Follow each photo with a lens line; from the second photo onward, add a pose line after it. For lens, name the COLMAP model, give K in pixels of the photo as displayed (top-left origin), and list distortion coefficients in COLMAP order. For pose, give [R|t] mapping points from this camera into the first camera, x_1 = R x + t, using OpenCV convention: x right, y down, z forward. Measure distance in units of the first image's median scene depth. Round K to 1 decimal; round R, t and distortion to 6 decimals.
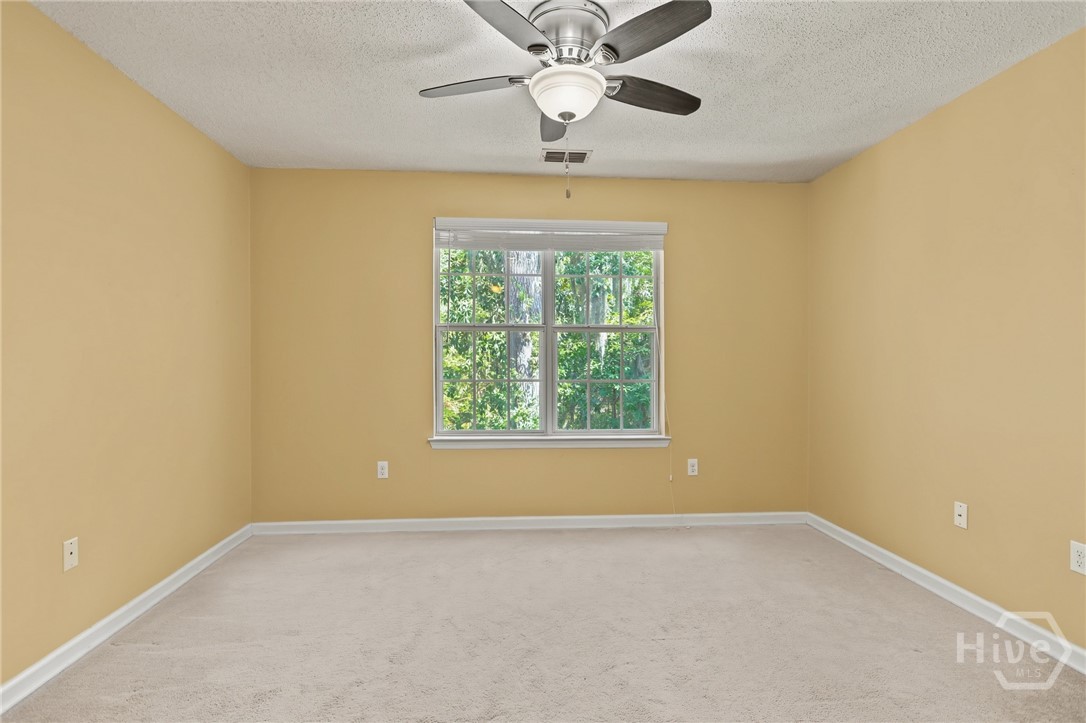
lens RADIAL K [[534.6, 0, 533.6], [0, 534.6, 364.4], [0, 0, 1]] dist [-0.004024, -0.000042]
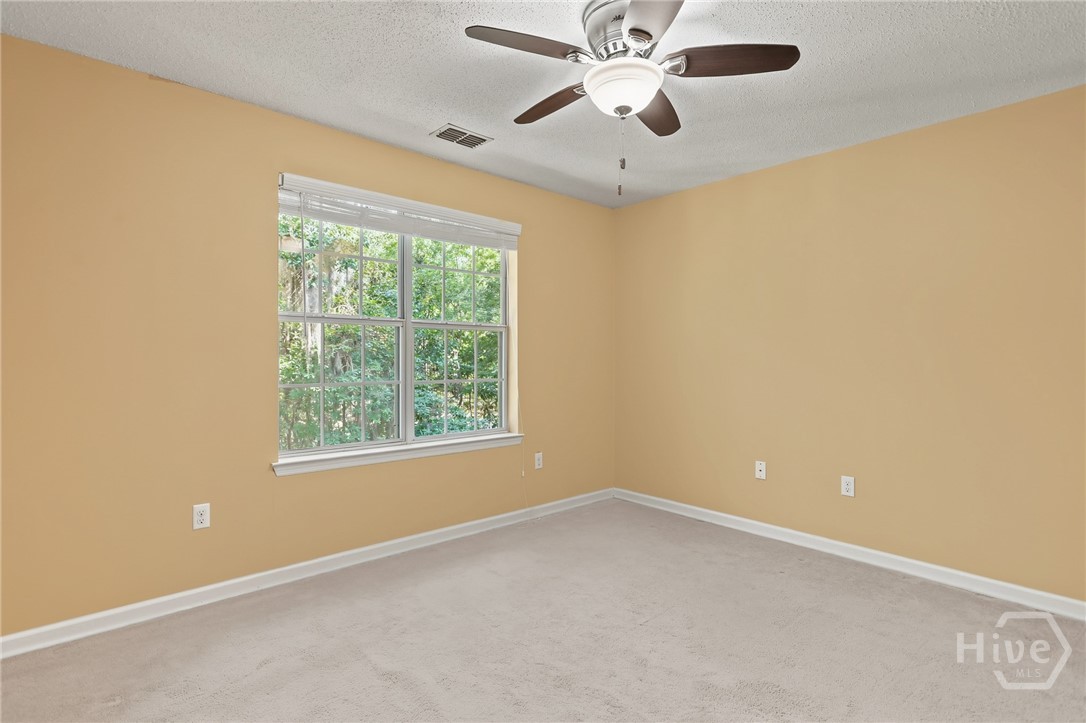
lens RADIAL K [[532.6, 0, 547.2], [0, 532.6, 359.6], [0, 0, 1]] dist [-0.010638, -0.000017]
pose [[0.793162, -0.003132, 0.609003, -0.331227], [0.005407, 0.999984, -0.001899, -0.004757], [-0.608987, 0.004799, 0.793166, 0.161493]]
